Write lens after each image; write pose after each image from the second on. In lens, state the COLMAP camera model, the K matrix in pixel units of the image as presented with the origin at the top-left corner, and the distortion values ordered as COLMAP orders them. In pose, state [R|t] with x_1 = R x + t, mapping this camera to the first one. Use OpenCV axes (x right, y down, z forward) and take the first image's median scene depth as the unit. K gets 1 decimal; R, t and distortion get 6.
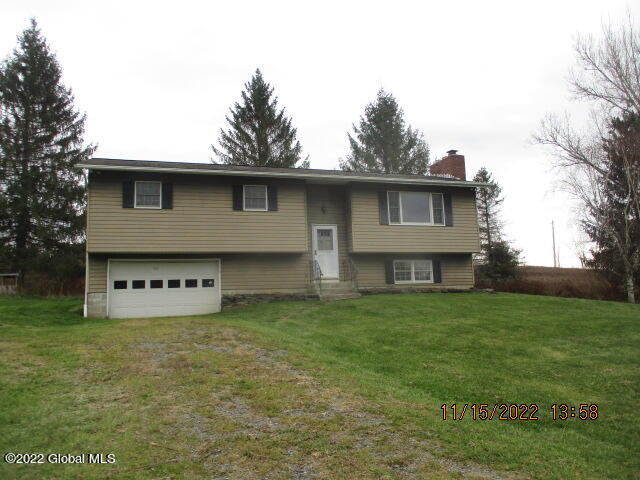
lens RADIAL K [[531.7, 0, 309.8], [0, 531.7, 236.8], [0, 0, 1]] dist [-0.031626, 0.004206]
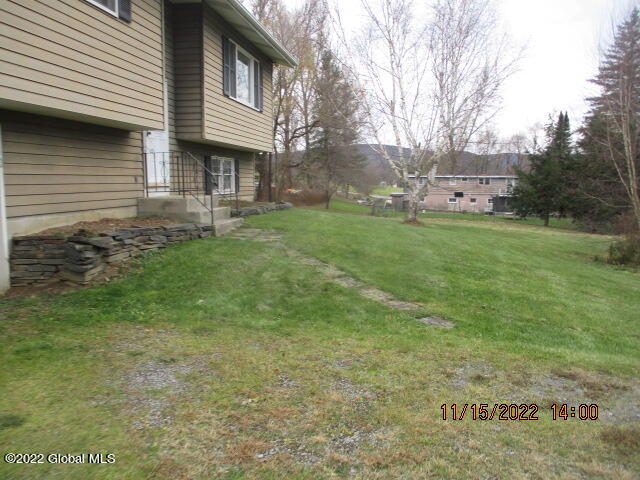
lens RADIAL K [[531.7, 0, 309.8], [0, 531.7, 236.8], [0, 0, 1]] dist [-0.031626, 0.004206]
pose [[0.474012, -0.063033, 0.878259, -0.346231], [-0.126617, 0.982189, 0.138829, 0.037177], [-0.871367, -0.177009, 0.457589, 0.625809]]
